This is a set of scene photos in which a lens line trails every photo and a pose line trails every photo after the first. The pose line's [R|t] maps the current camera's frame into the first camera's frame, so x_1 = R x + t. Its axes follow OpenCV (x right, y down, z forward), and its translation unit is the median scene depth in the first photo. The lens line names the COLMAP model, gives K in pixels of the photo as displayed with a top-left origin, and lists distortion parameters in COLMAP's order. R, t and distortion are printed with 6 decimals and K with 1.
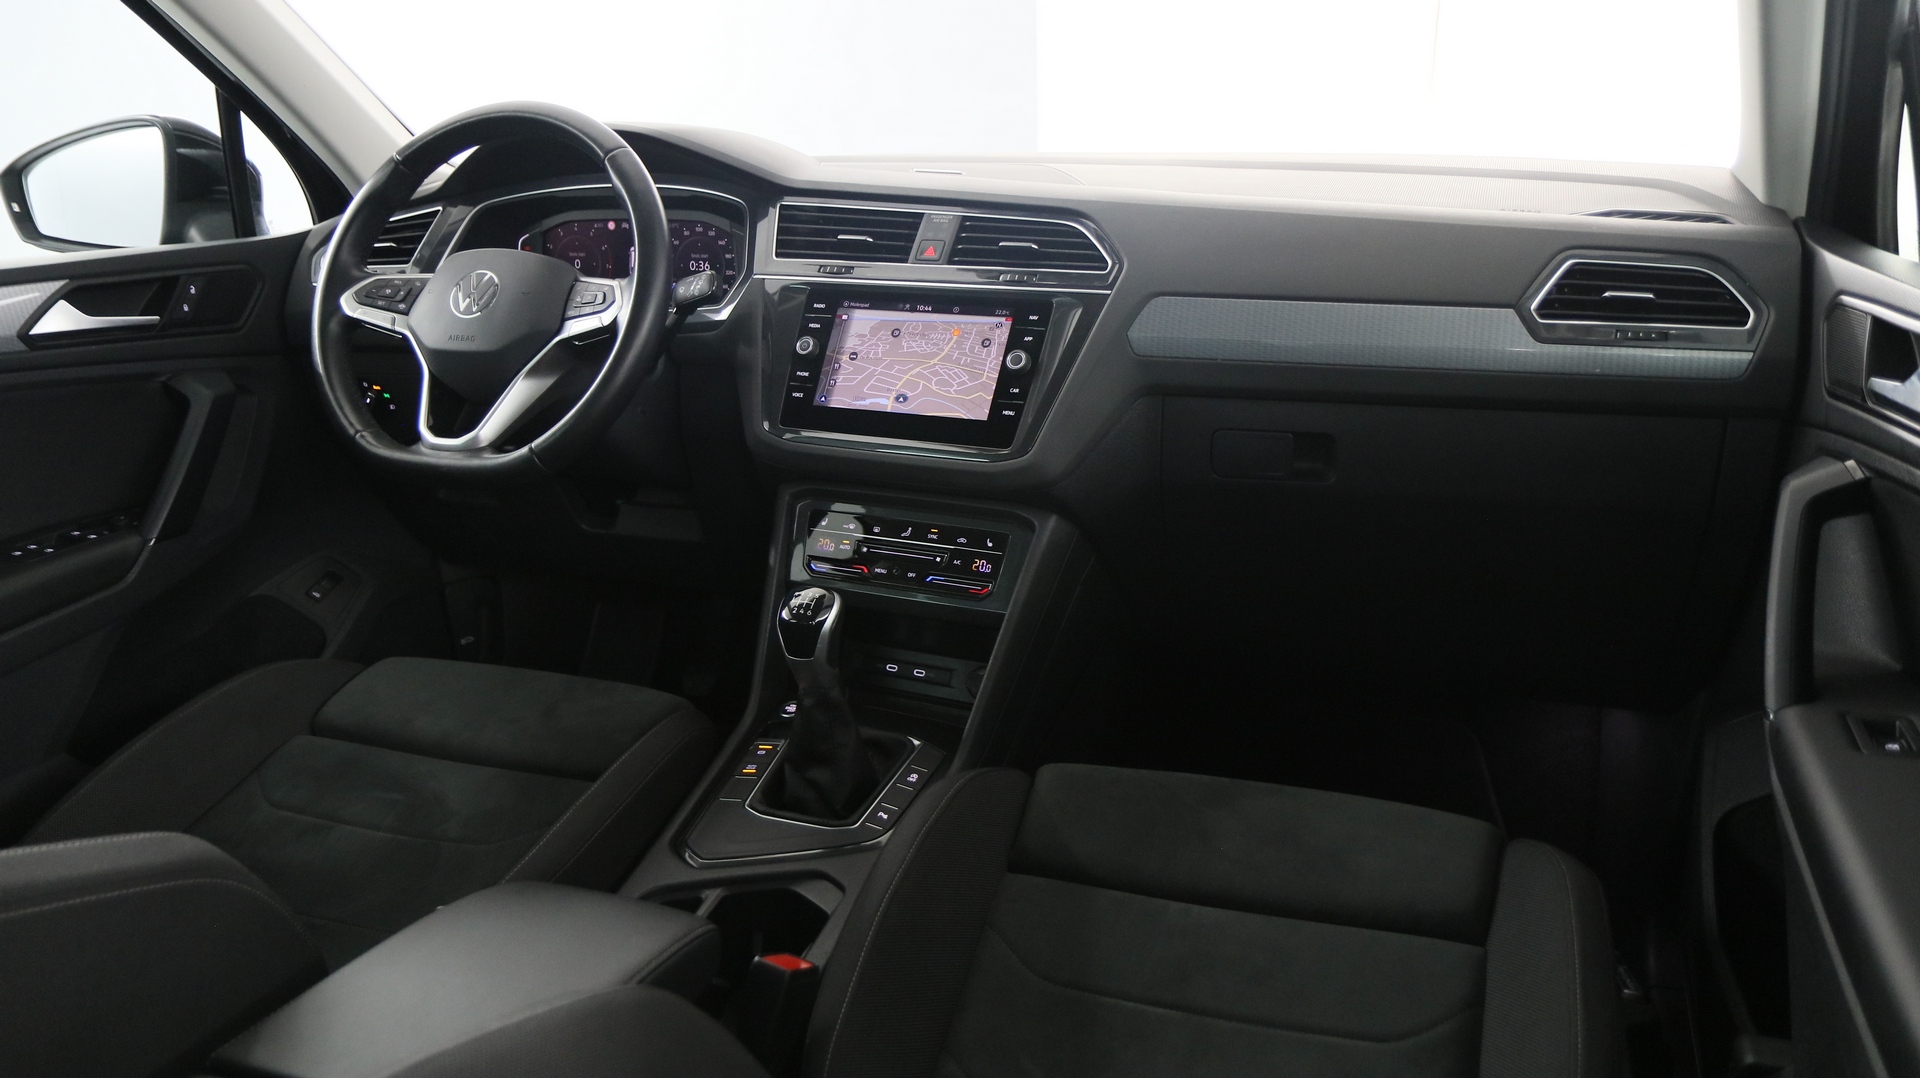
lens RADIAL K [[1456.5, 0, 963.7], [0, 1456.5, 557.5], [0, 0, 1]] dist [-0.036301, 0.028503]
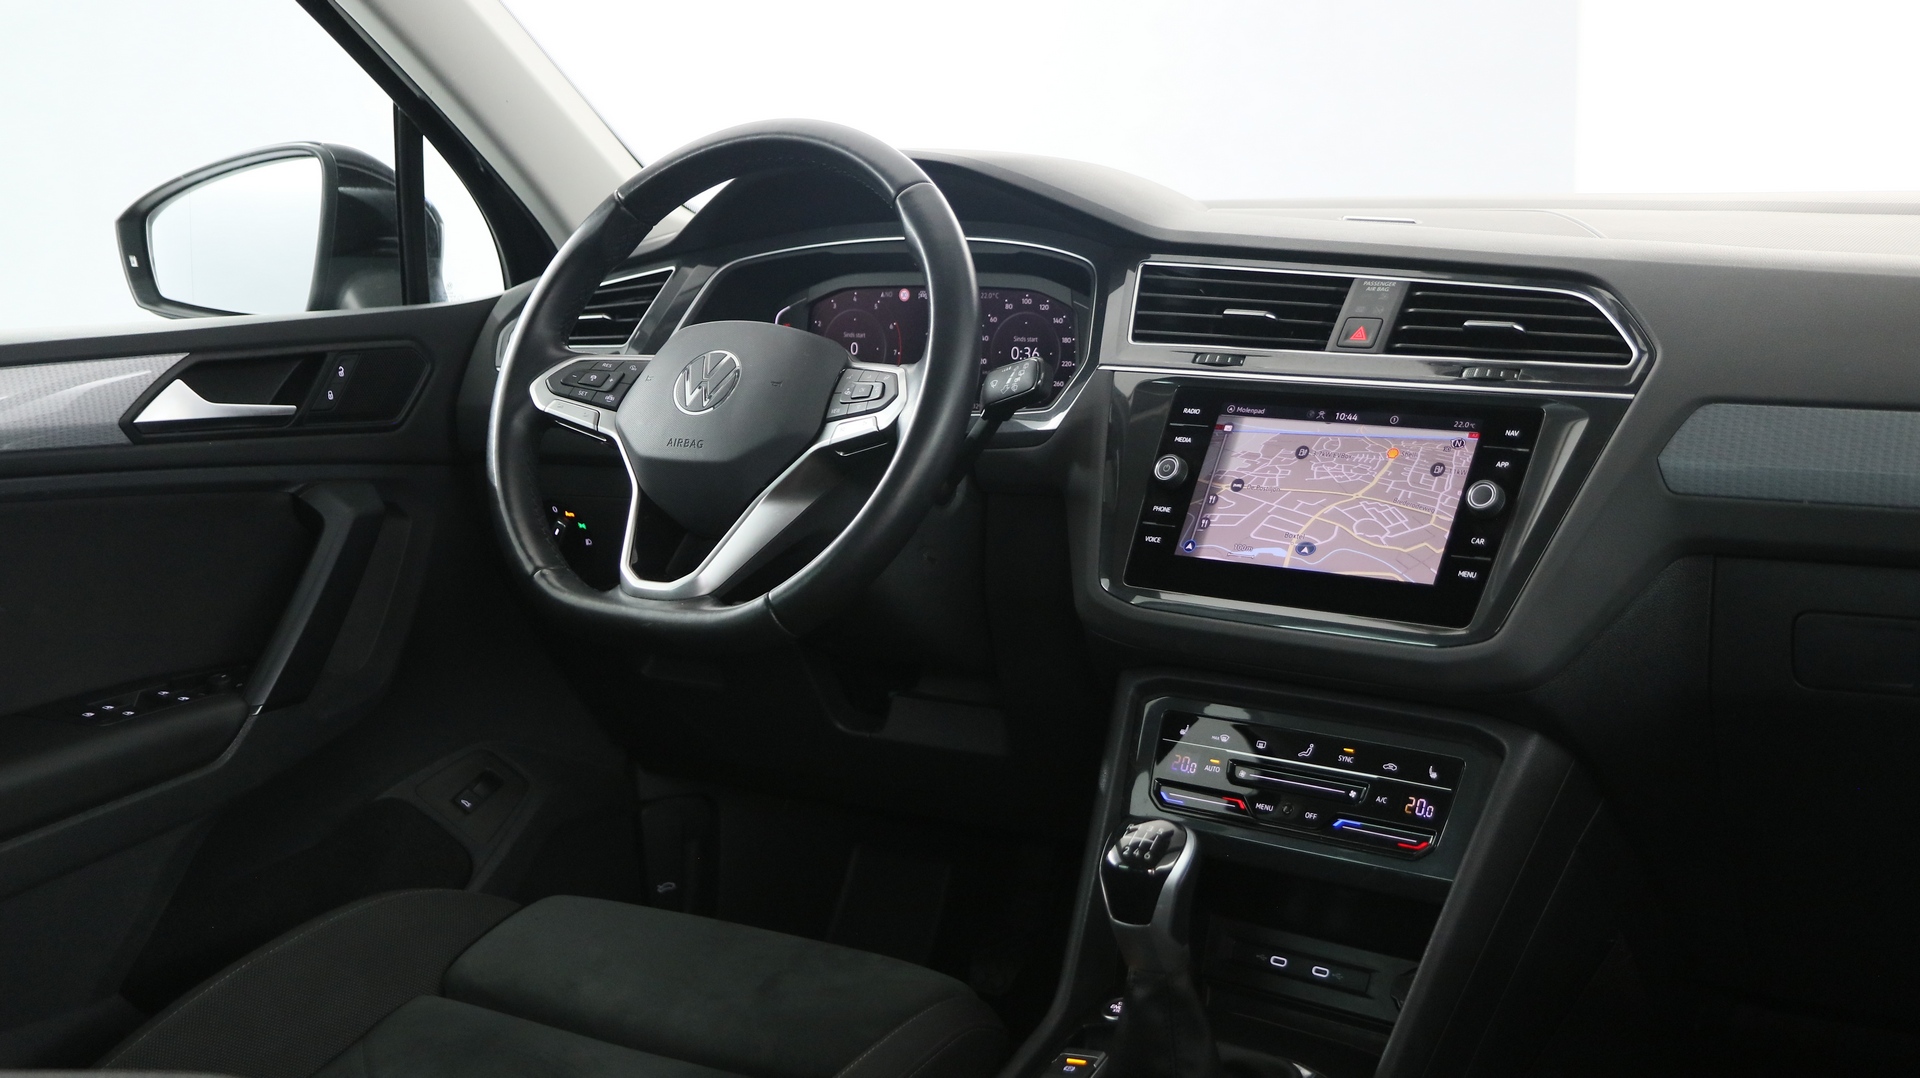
lens RADIAL K [[2243.2, 0, 952.0], [0, 2243.2, 555.3], [0, 0, 1]] dist [0.007375, 0.000000]
pose [[0.975476, 0.034340, -0.217412, 0.022308], [-0.060406, 0.991596, -0.114406, 0.020904], [0.211656, 0.124733, 0.969352, -0.032125]]
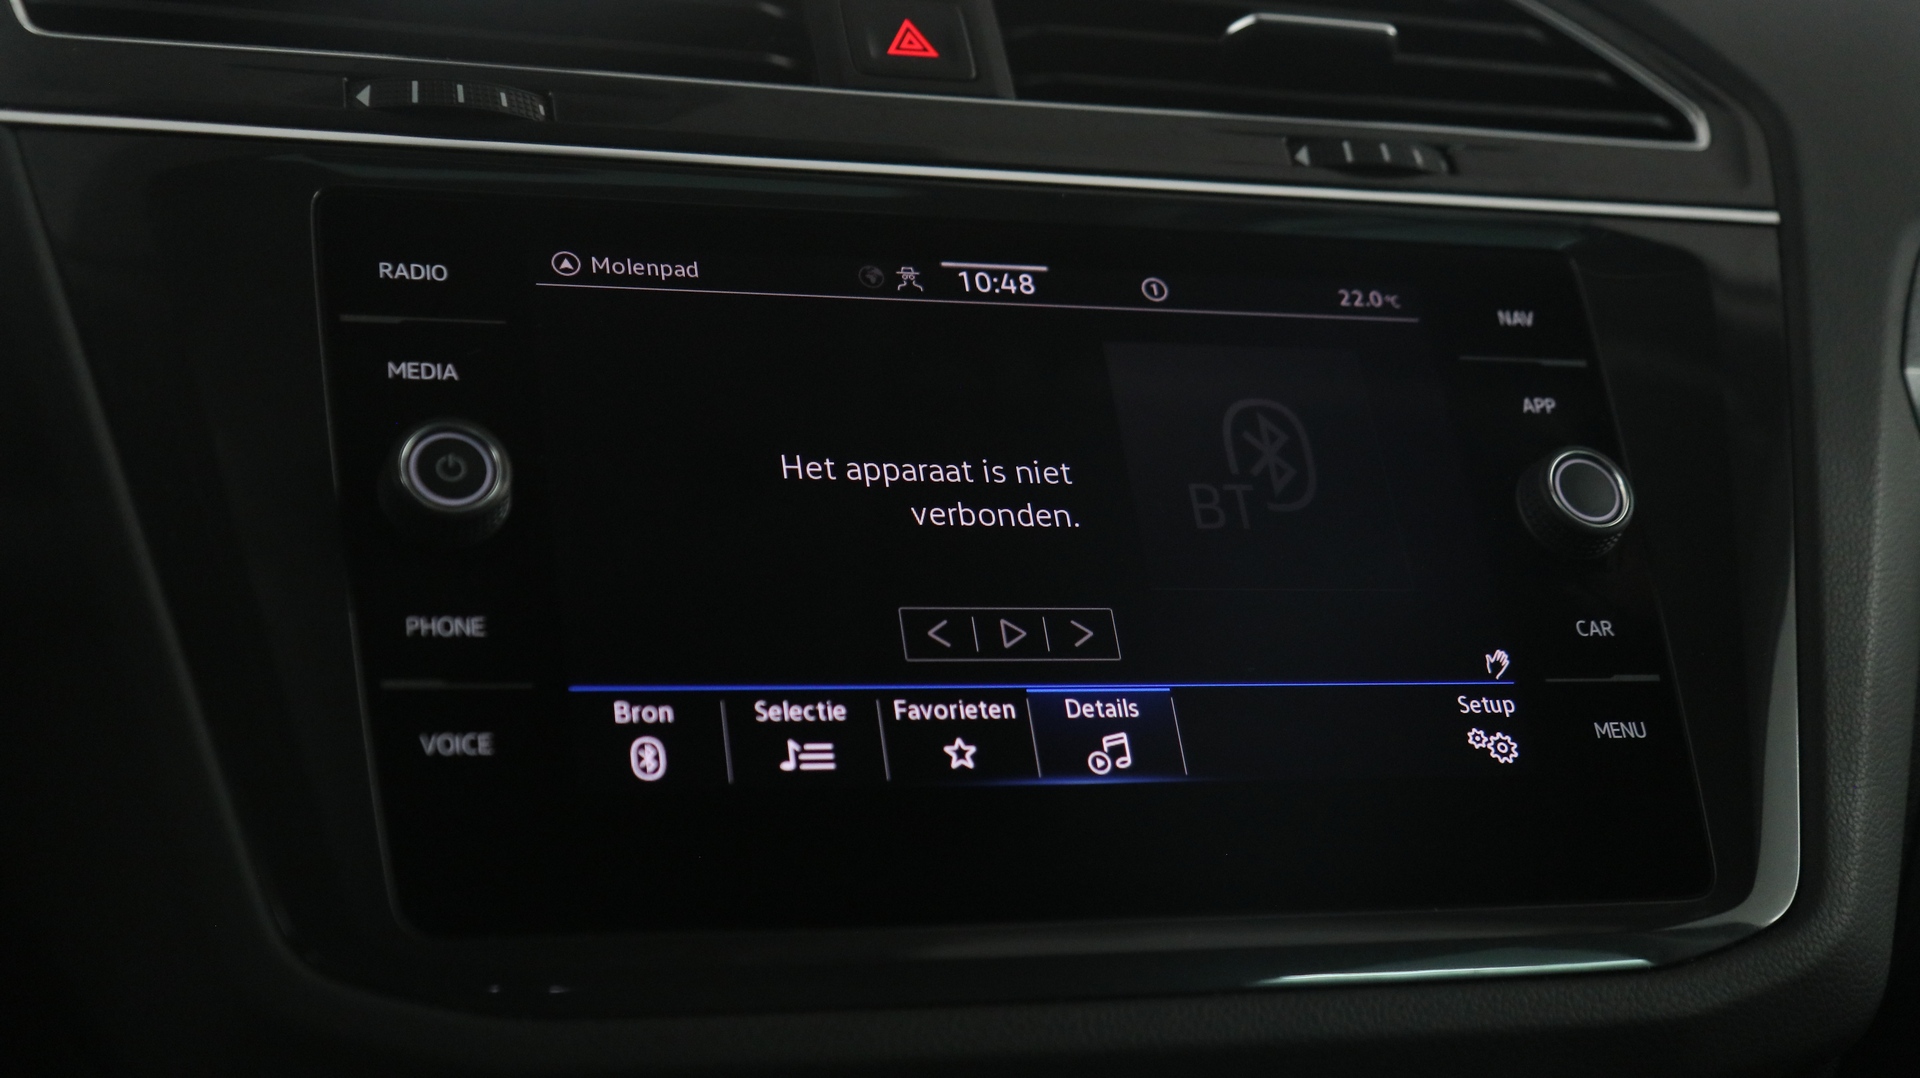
lens RADIAL K [[2836.7, 0, 952.6], [0, 2836.7, 552.6], [0, 0, 1]] dist [-0.058428, 0.000000]
pose [[0.718747, -0.015347, 0.695102, -0.307626], [0.167636, 0.974087, -0.151832, -0.073708], [-0.674760, 0.225653, 0.702695, 0.724282]]
